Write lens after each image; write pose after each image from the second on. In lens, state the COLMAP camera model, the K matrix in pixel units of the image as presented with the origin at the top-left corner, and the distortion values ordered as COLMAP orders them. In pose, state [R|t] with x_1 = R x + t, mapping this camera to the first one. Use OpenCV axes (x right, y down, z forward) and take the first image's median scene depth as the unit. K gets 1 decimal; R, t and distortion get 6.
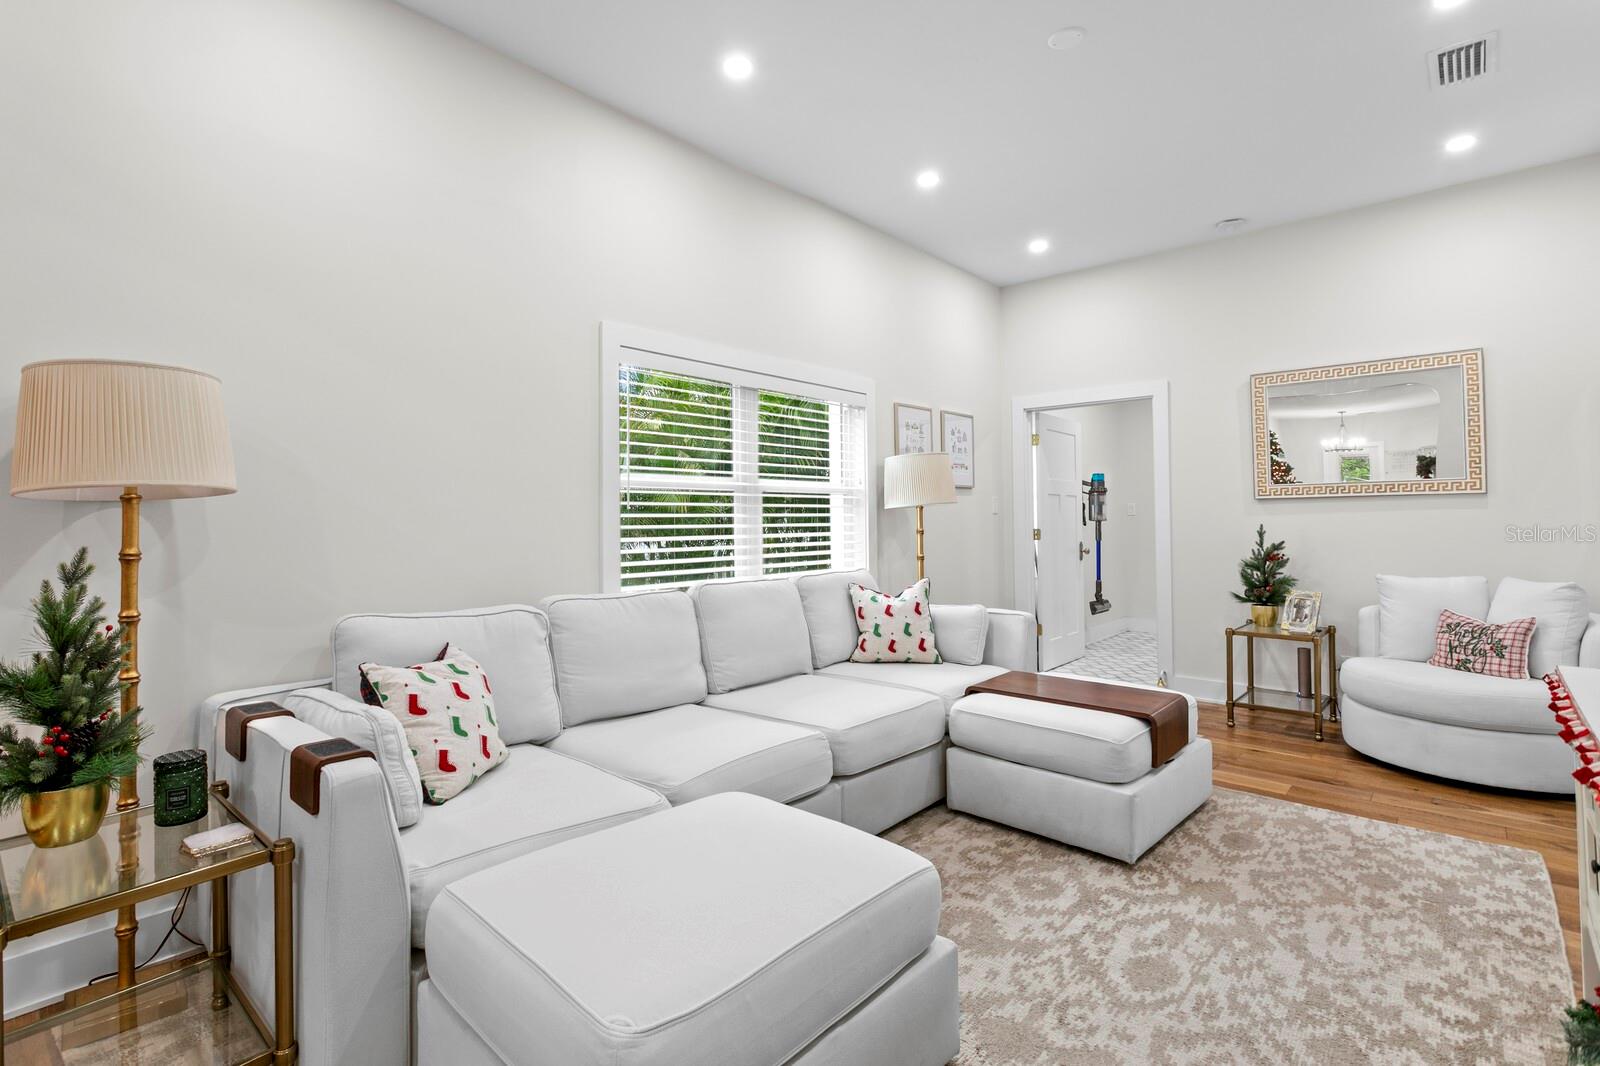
lens RADIAL K [[771.4, 0, 799.1], [0, 771.4, 501.7], [0, 0, 1]] dist [-0.001380, -0.000499]
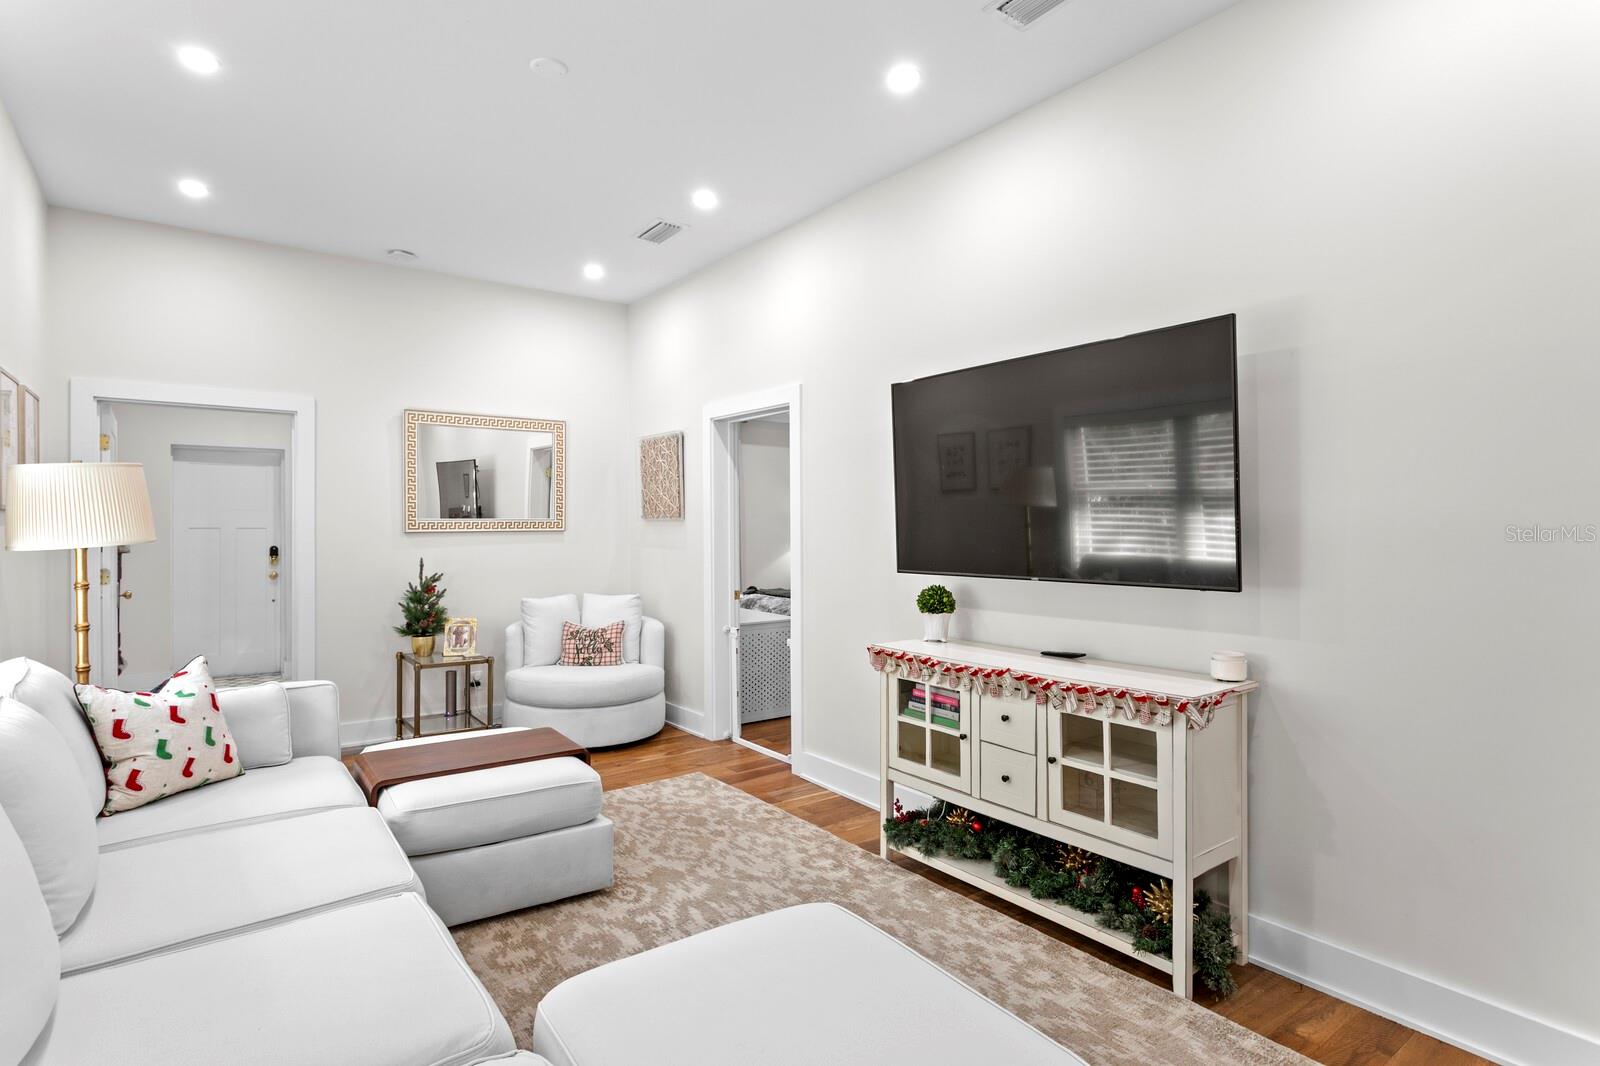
lens RADIAL K [[793.1, 0, 800.0], [0, 793.1, 533.0], [0, 0, 1]] dist [-0.015014, 0.000596]
pose [[0.208274, 0.002922, 0.978066, -0.549932], [-0.024849, 0.999689, 0.002305, -0.031401], [-0.977755, -0.024784, 0.208281, 0.484660]]
